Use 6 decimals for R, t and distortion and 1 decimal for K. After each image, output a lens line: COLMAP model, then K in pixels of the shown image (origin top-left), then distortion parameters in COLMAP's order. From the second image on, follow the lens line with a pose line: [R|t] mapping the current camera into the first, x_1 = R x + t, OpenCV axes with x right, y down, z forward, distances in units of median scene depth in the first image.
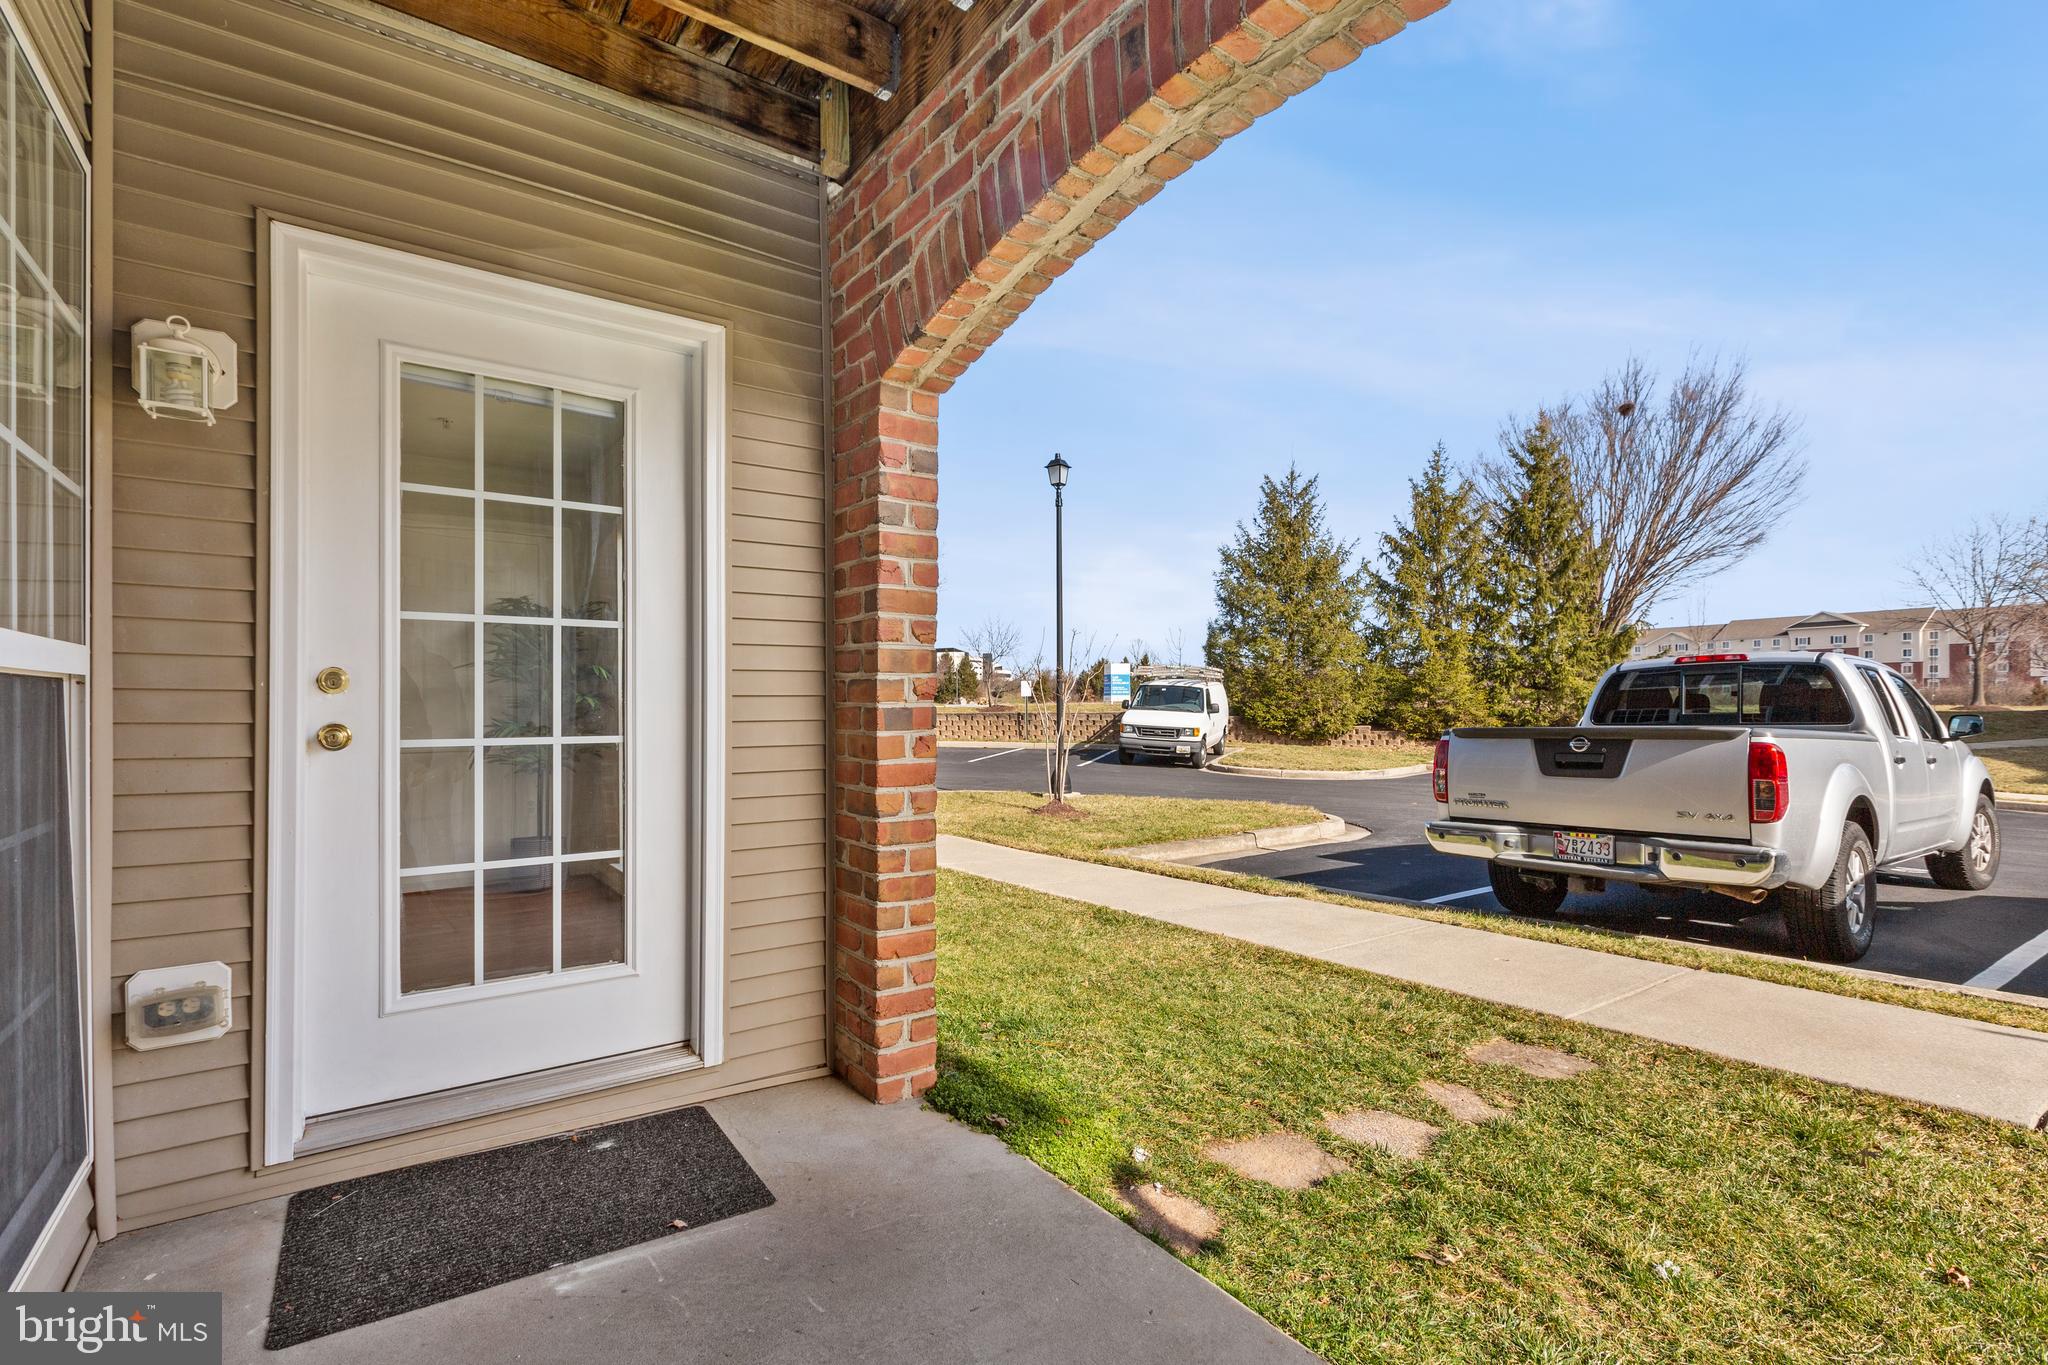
lens RADIAL K [[926.3, 0, 1031.3], [0, 926.3, 701.8], [0, 0, 1]] dist [0.003614, -0.001642]
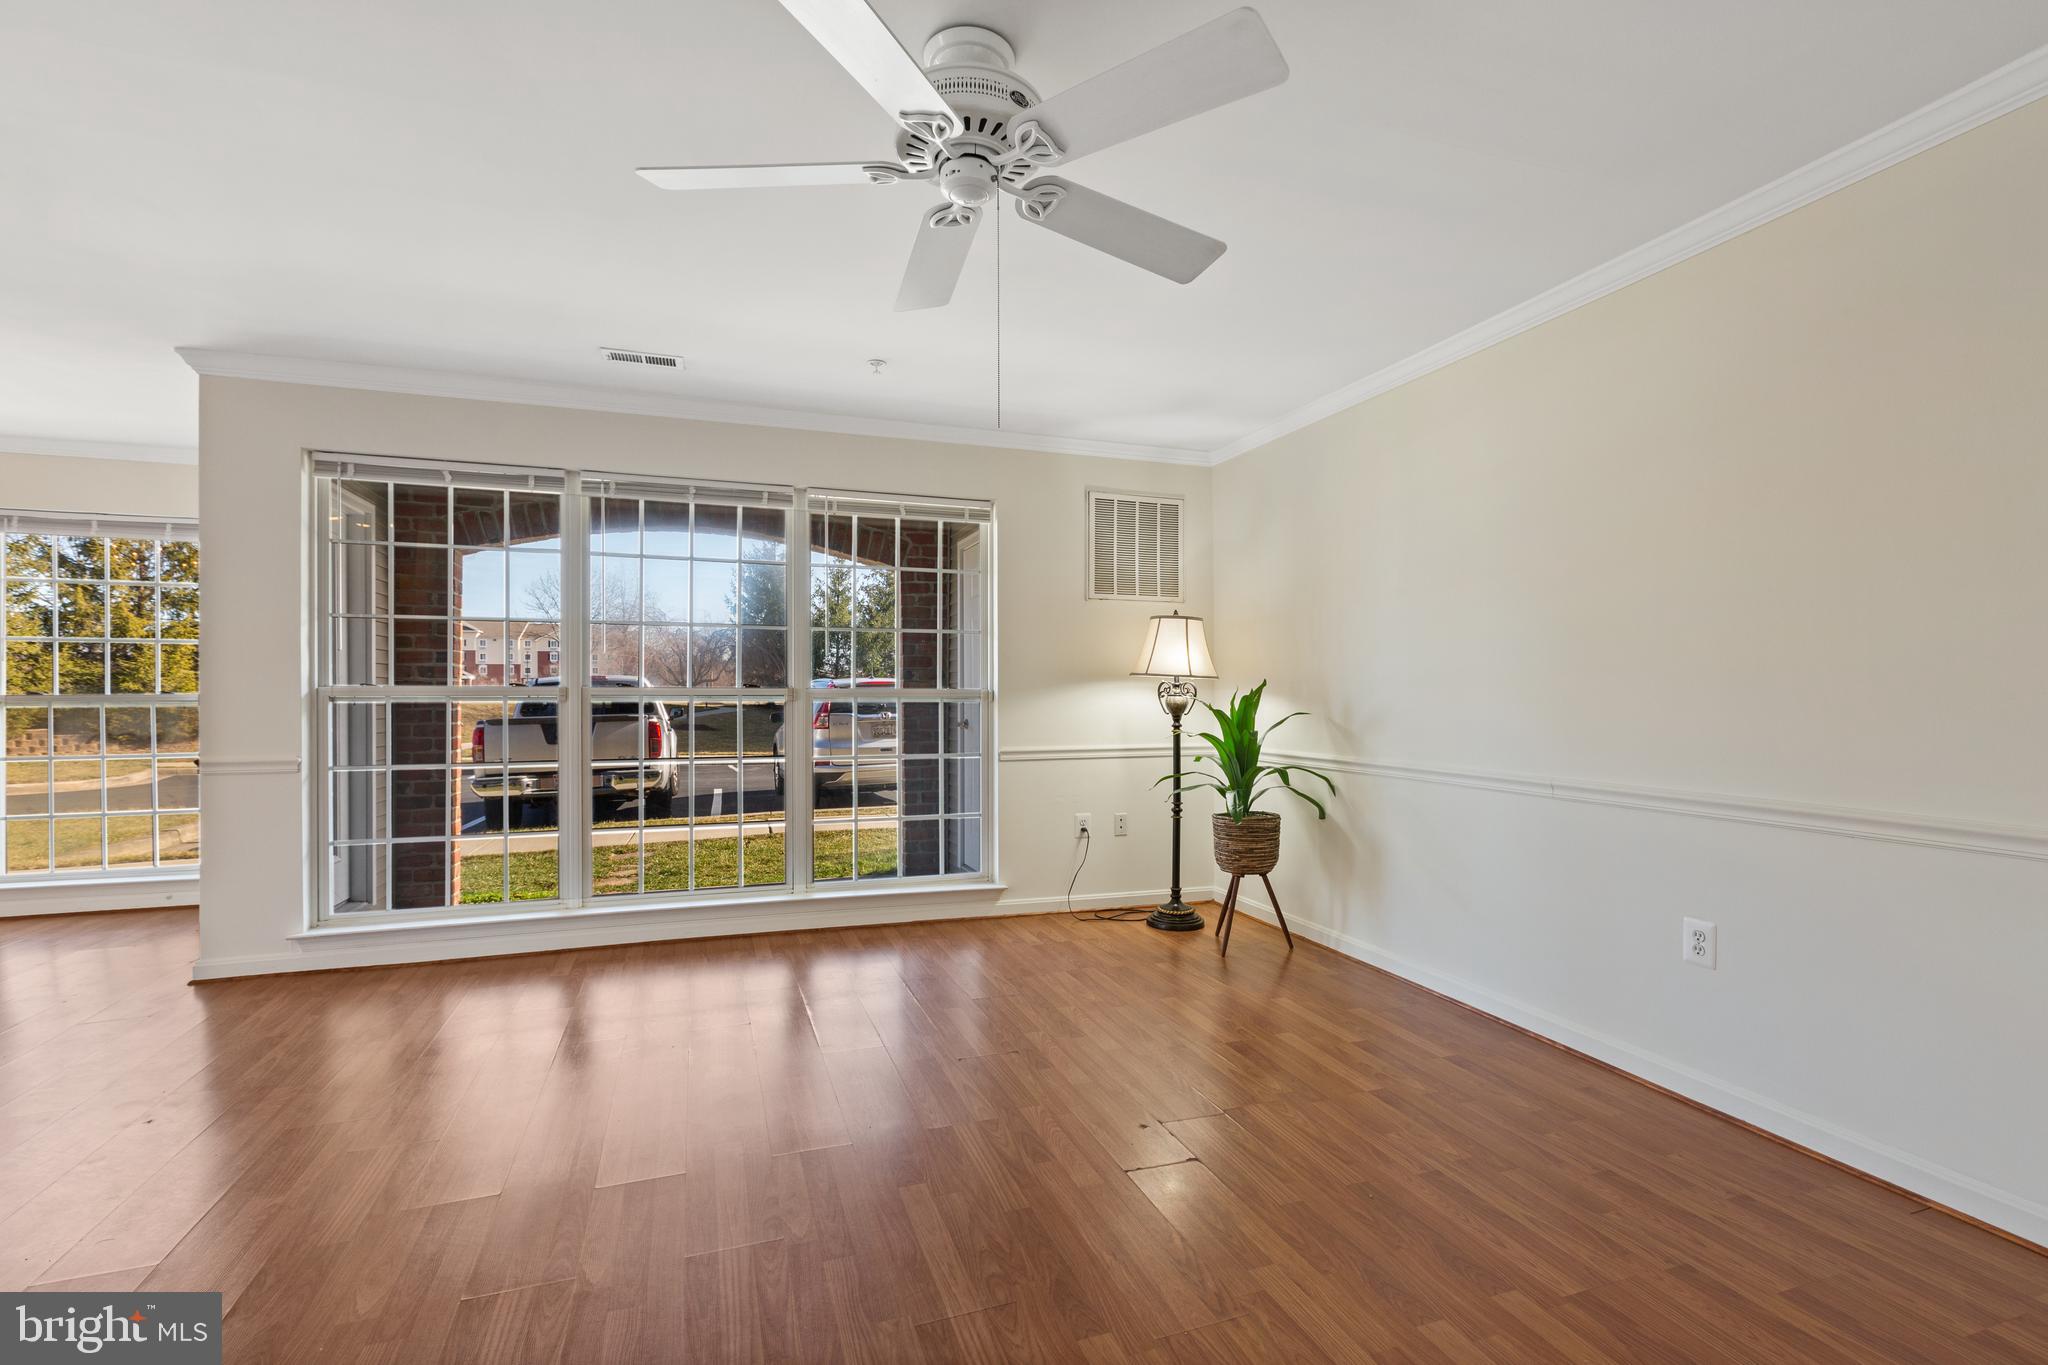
lens RADIAL K [[926.3, 0, 1043.9], [0, 926.3, 695.6], [0, 0, 1]] dist [0.003614, -0.001642]
pose [[0.273329, 0.000060, 0.961921, -0.557945], [0.000146, 1.000000, -0.000103, -0.008784], [-0.961921, 0.000169, 0.273329, -0.251669]]
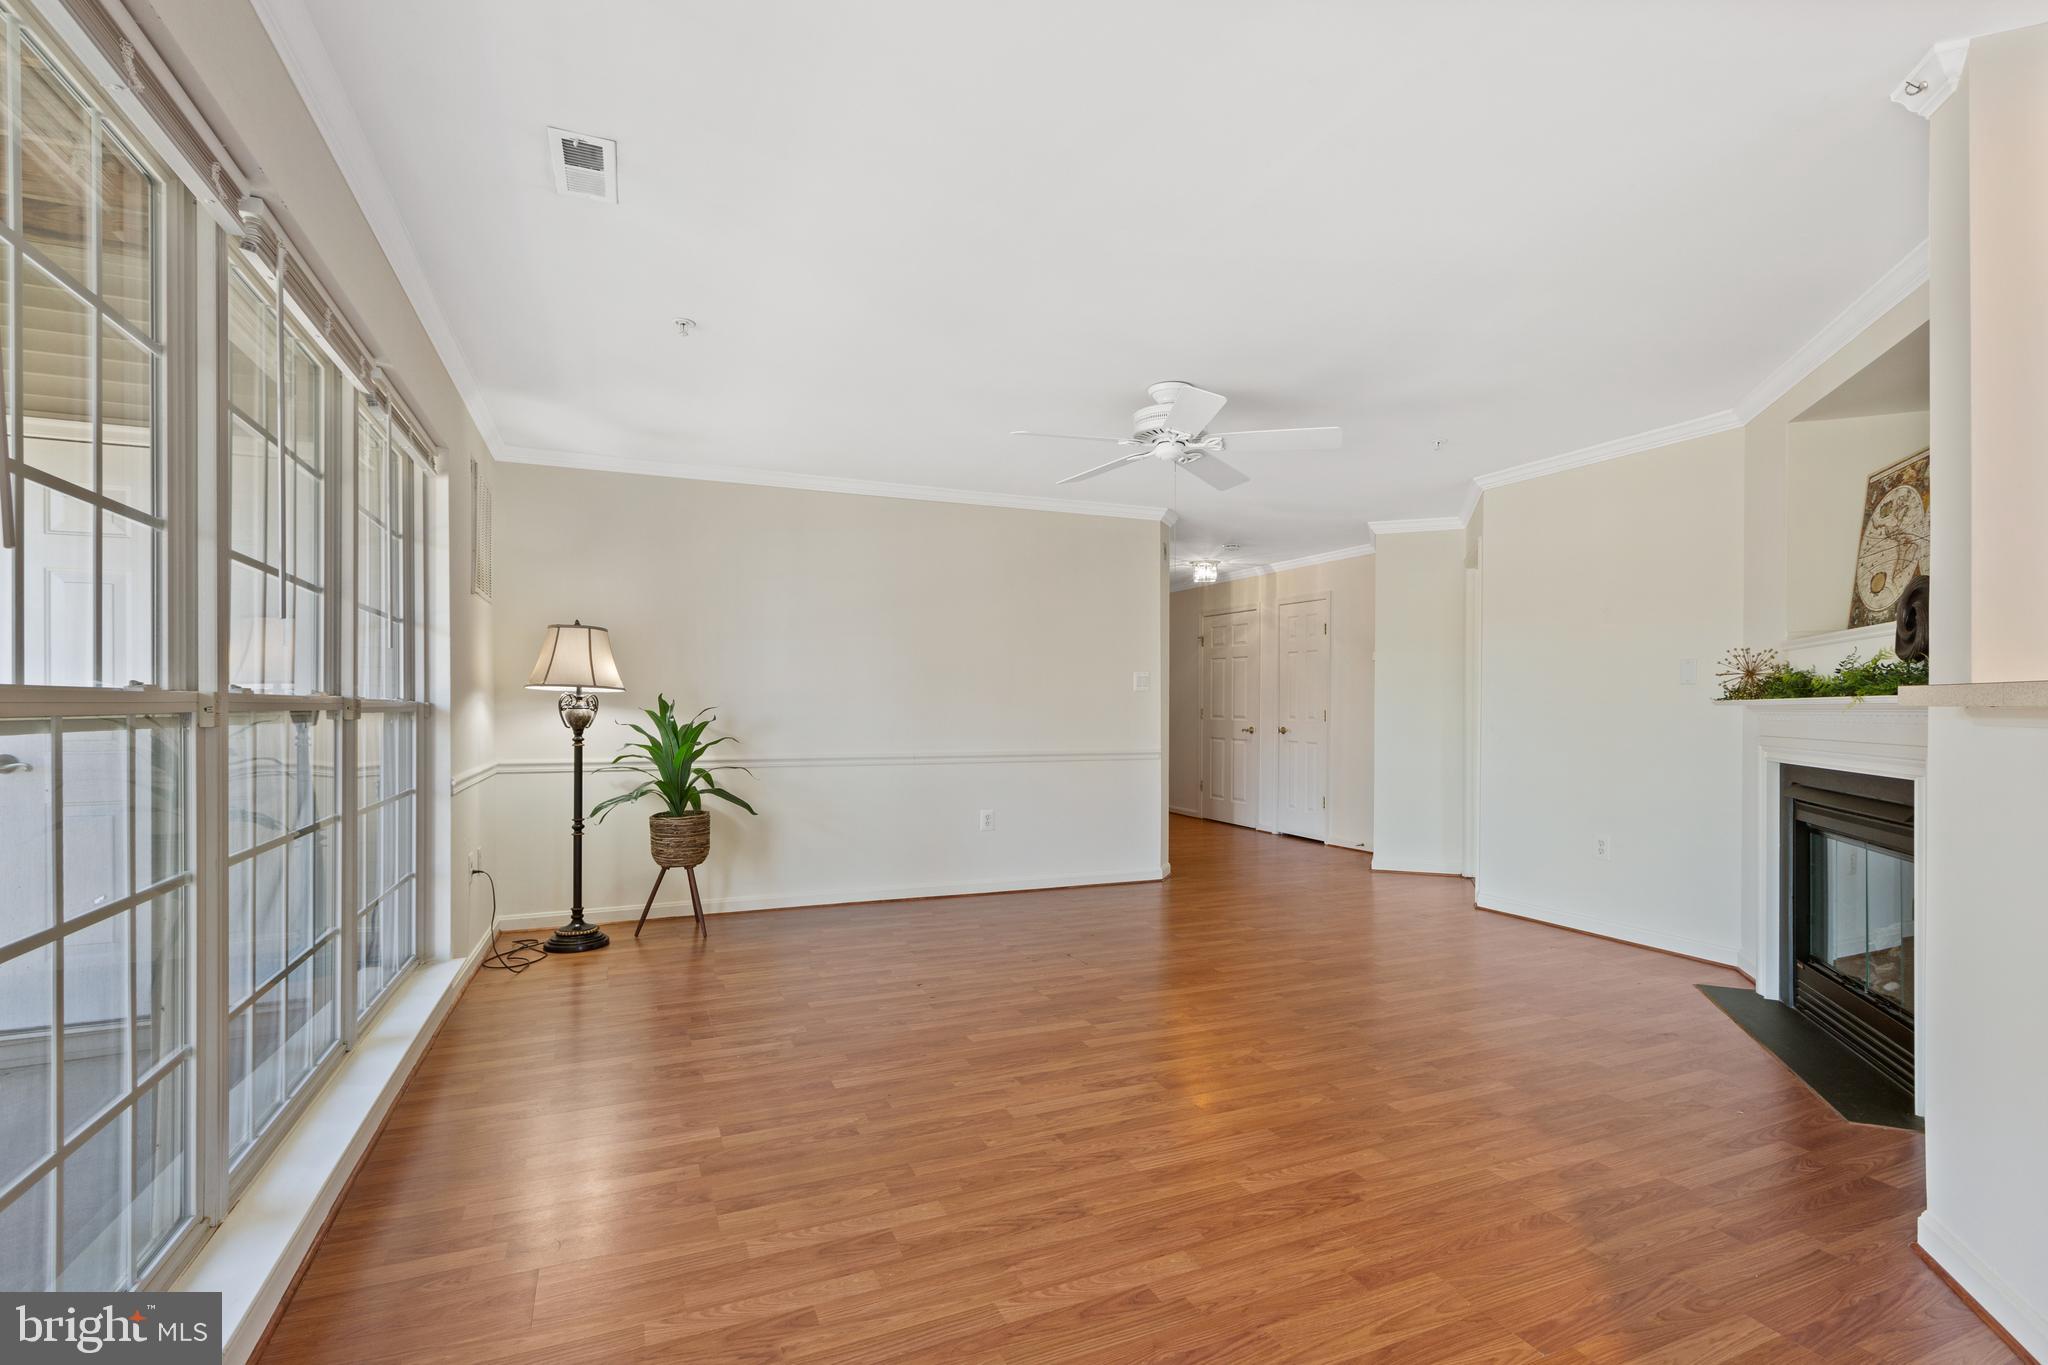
lens RADIAL K [[926.3, 0, 1023.1], [0, 926.3, 691.9], [0, 0, 1]] dist [0.003614, -0.001642]
pose [[-0.975611, 0.004794, 0.219453, -0.377789], [0.001758, 0.999900, -0.014028, -0.010282], [-0.219499, -0.013300, -0.975522, 0.271006]]
